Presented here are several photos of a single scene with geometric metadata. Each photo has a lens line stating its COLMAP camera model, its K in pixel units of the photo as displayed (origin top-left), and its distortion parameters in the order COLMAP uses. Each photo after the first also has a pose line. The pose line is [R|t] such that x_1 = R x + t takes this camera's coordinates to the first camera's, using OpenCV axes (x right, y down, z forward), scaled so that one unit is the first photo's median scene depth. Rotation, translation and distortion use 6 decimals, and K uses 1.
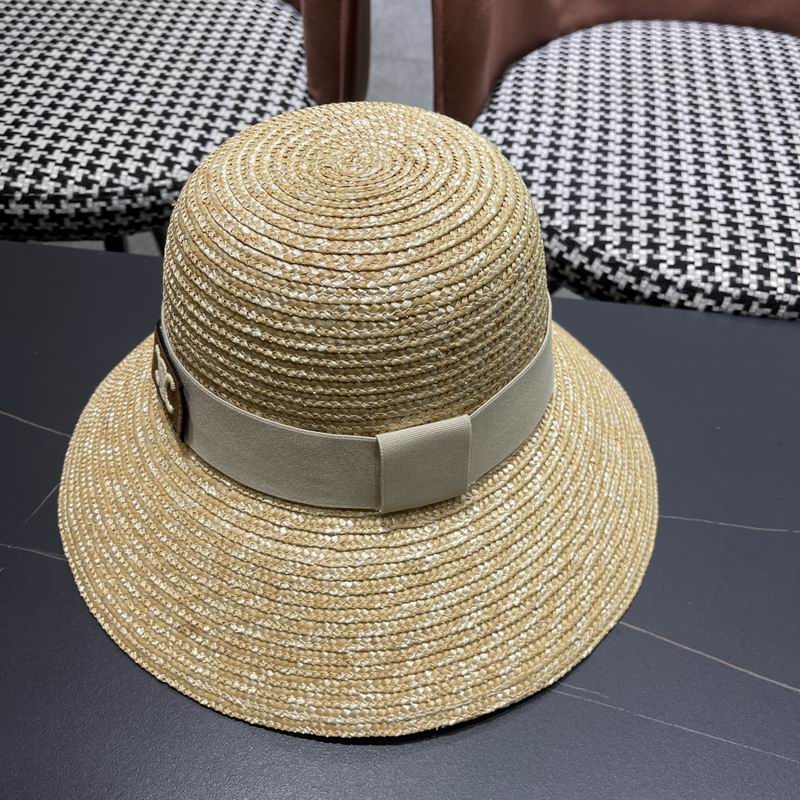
lens RADIAL K [[836.9, 0, 402.1], [0, 836.9, 406.8], [0, 0, 1]] dist [0.015372, 0.000000]
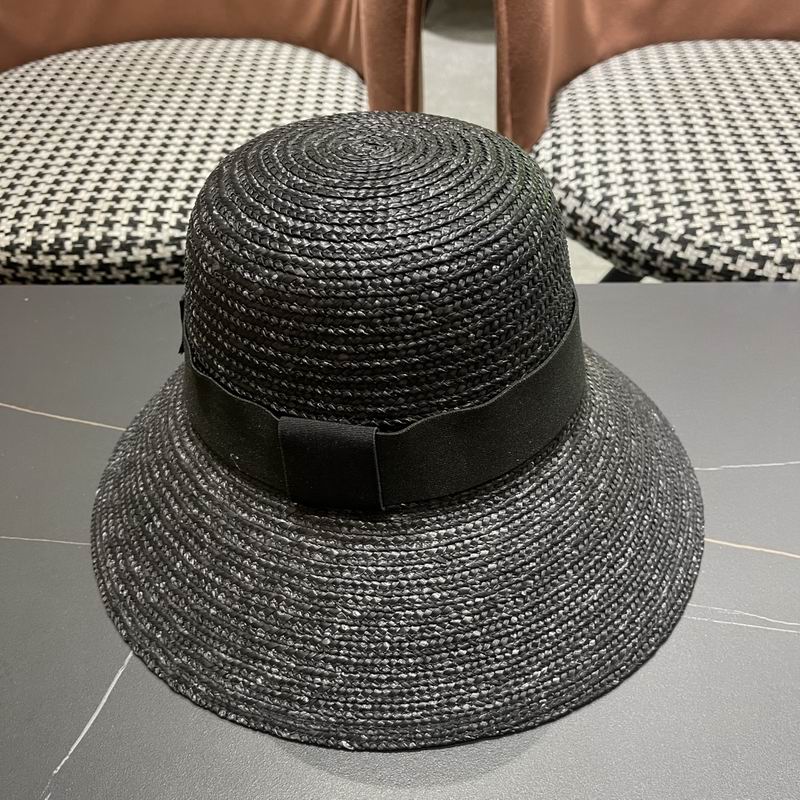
lens RADIAL K [[836.9, 0, 414.1], [0, 836.9, 417.4], [0, 0, 1]] dist [0.015372, 0.000000]
pose [[0.994624, -0.100920, 0.023204, -0.145920], [0.102563, 0.990978, -0.086274, 0.085245], [-0.014288, 0.088190, 0.996001, -0.001837]]
